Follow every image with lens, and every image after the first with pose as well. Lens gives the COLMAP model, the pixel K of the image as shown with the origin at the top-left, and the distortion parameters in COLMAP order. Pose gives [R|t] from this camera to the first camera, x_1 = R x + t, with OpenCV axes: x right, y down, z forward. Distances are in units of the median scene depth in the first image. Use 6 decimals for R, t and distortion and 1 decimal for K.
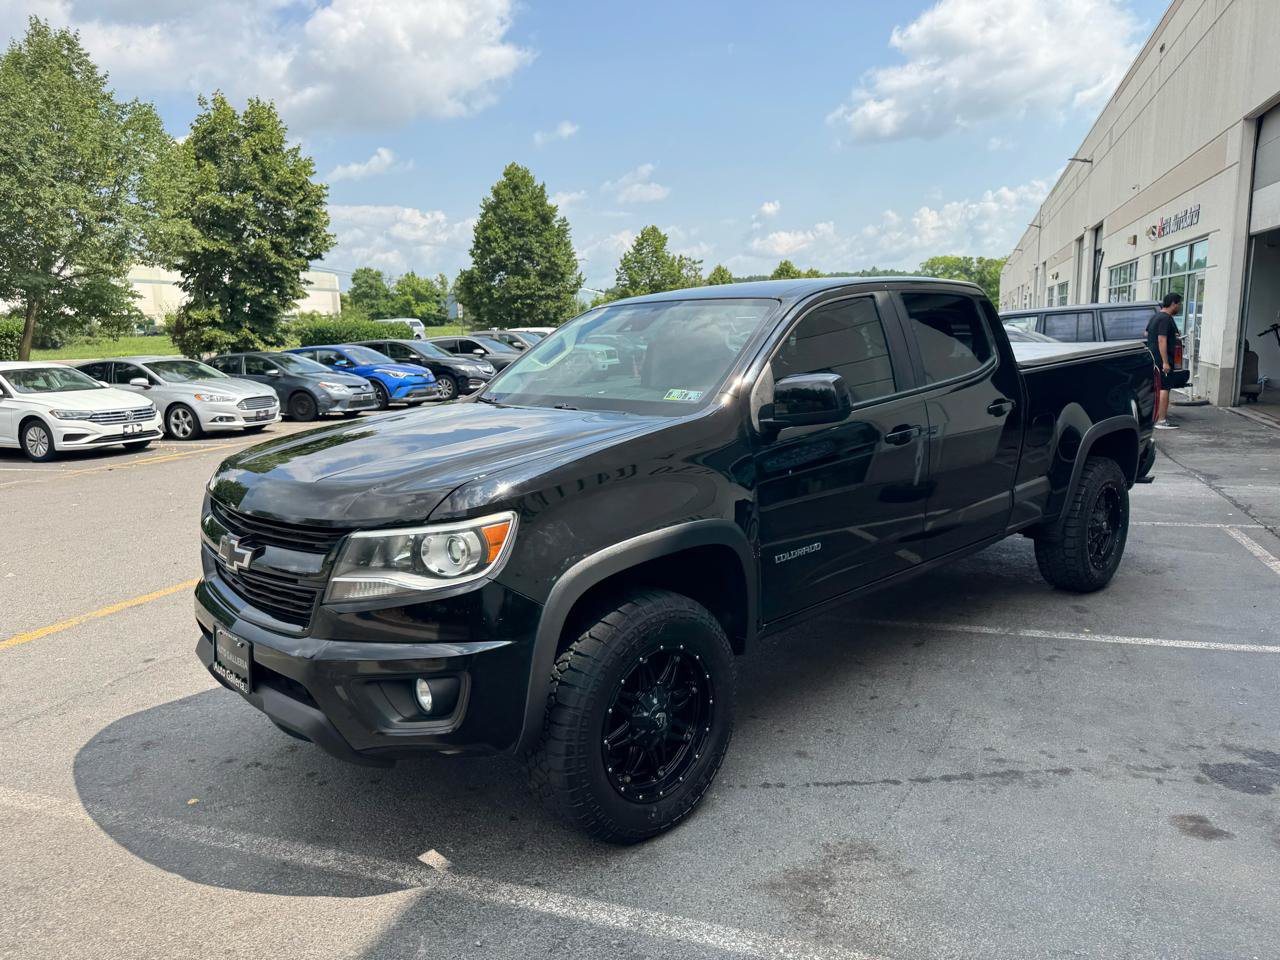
lens RADIAL K [[889.0, 0, 645.5], [0, 889.0, 481.2], [0, 0, 1]] dist [0.075651, -0.111114]
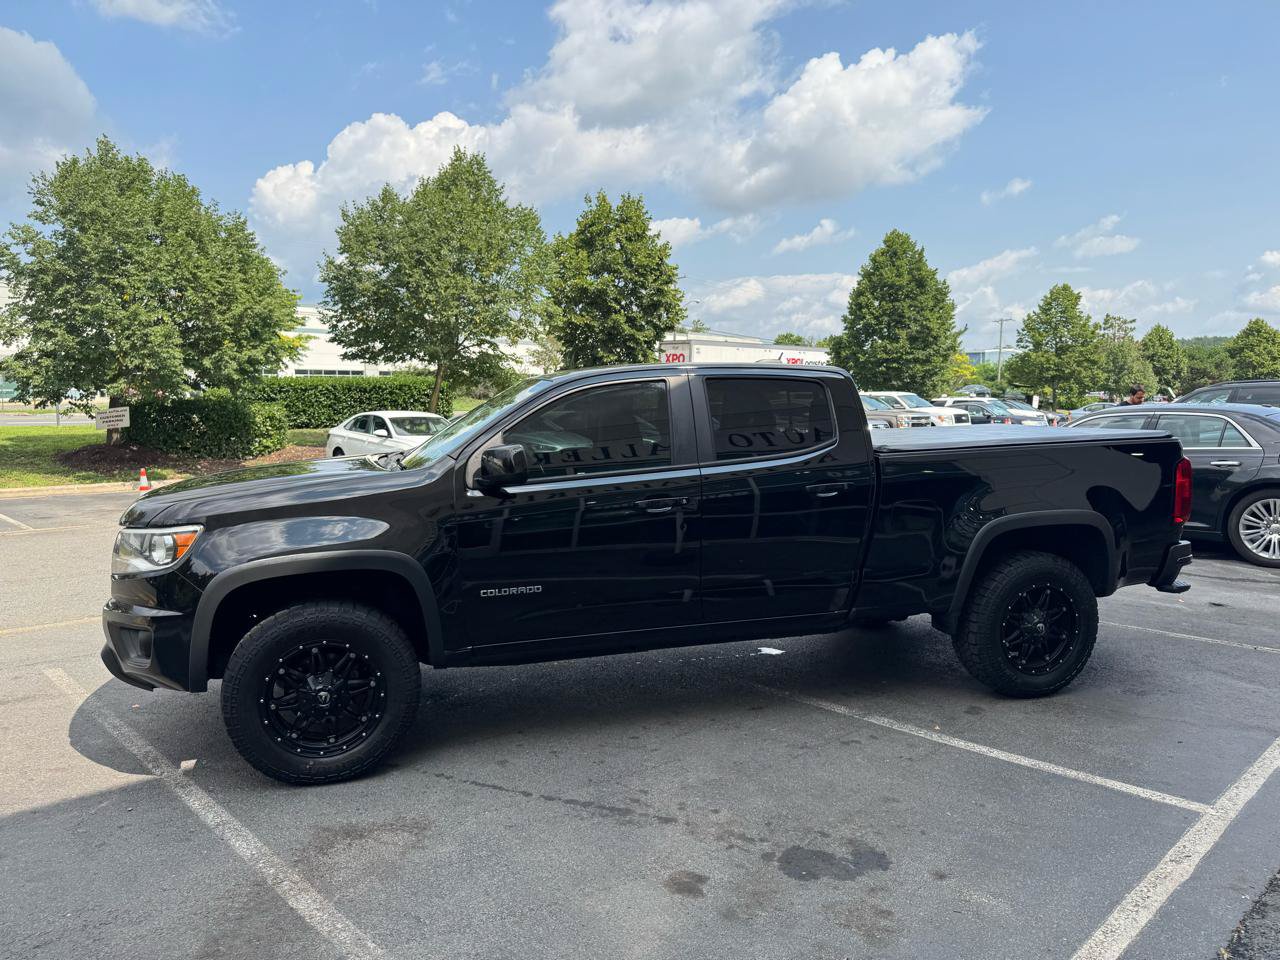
lens RADIAL K [[879.7, 0, 648.5], [0, 879.7, 489.0], [0, 0, 1]] dist [0.136173, -0.241395]
pose [[0.896537, 0.069663, -0.437457, 0.129992], [-0.094871, 0.994838, -0.036009, -0.004939], [0.432691, 0.073786, 0.898518, -0.000733]]
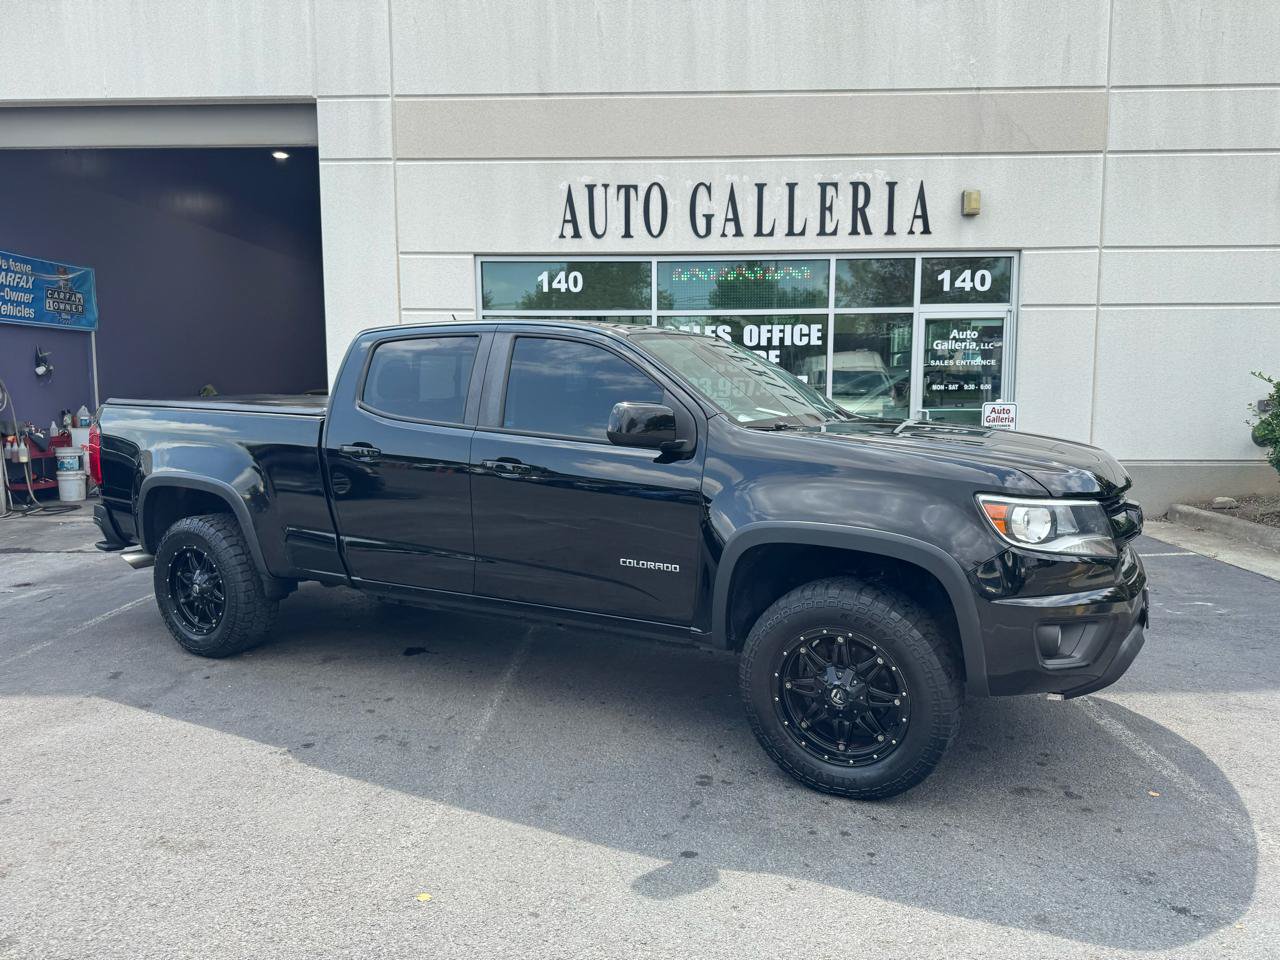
lens RADIAL K [[889.0, 0, 645.5], [0, 889.0, 481.2], [0, 0, 1]] dist [0.075651, -0.111114]
pose [[-0.297554, -0.069717, 0.952156, -0.183245], [0.172870, 0.976910, 0.125552, -0.030888], [-0.938924, 0.201958, -0.278632, 0.252217]]
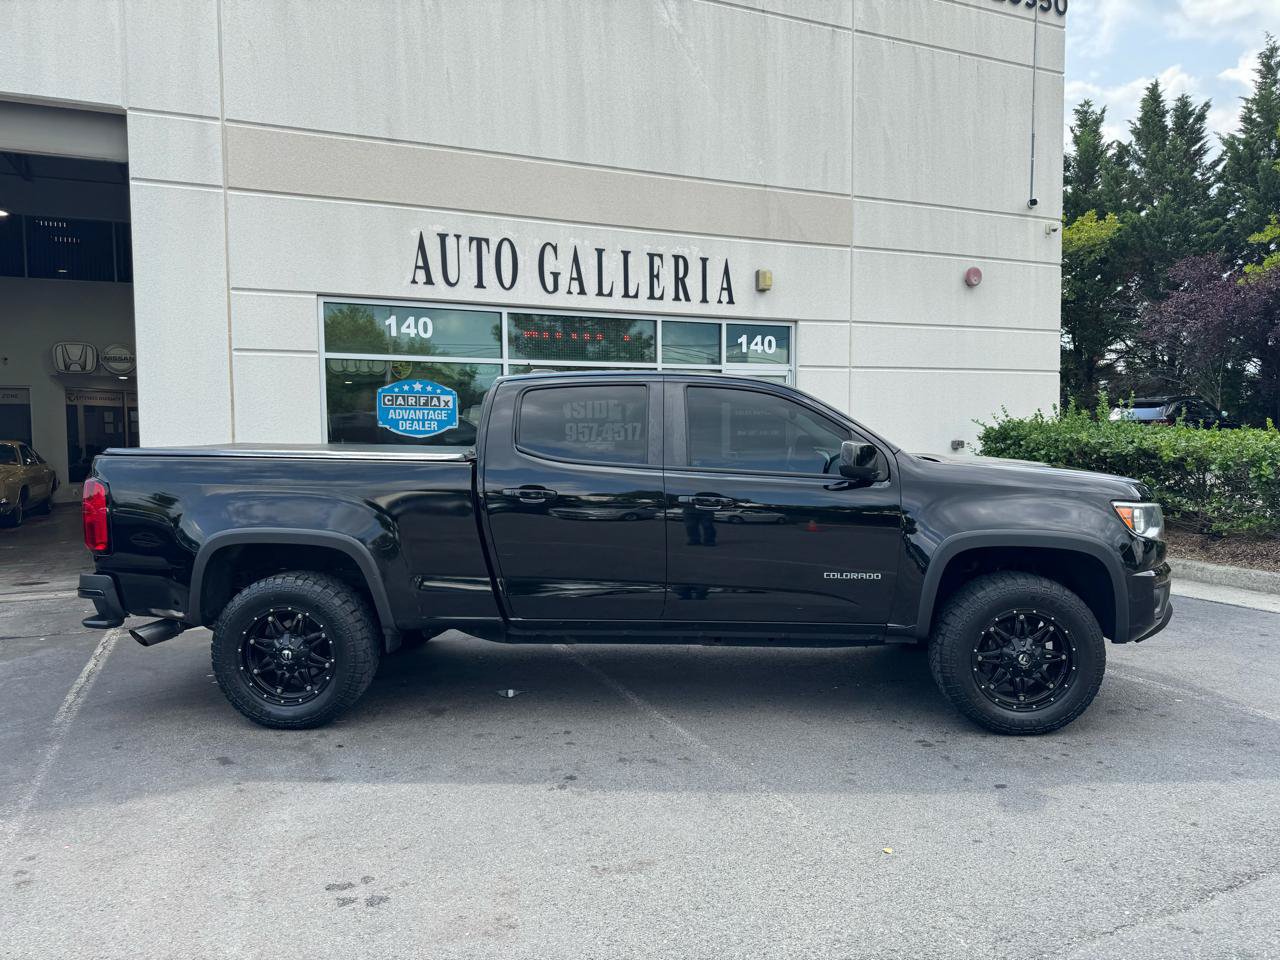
lens RADIAL K [[889.0, 0, 645.5], [0, 889.0, 481.2], [0, 0, 1]] dist [0.075651, -0.111114]
pose [[-0.686431, -0.005174, 0.727176, -0.141664], [0.149423, 0.977633, 0.148007, -0.052255], [-0.711678, 0.210254, -0.670305, 0.371410]]
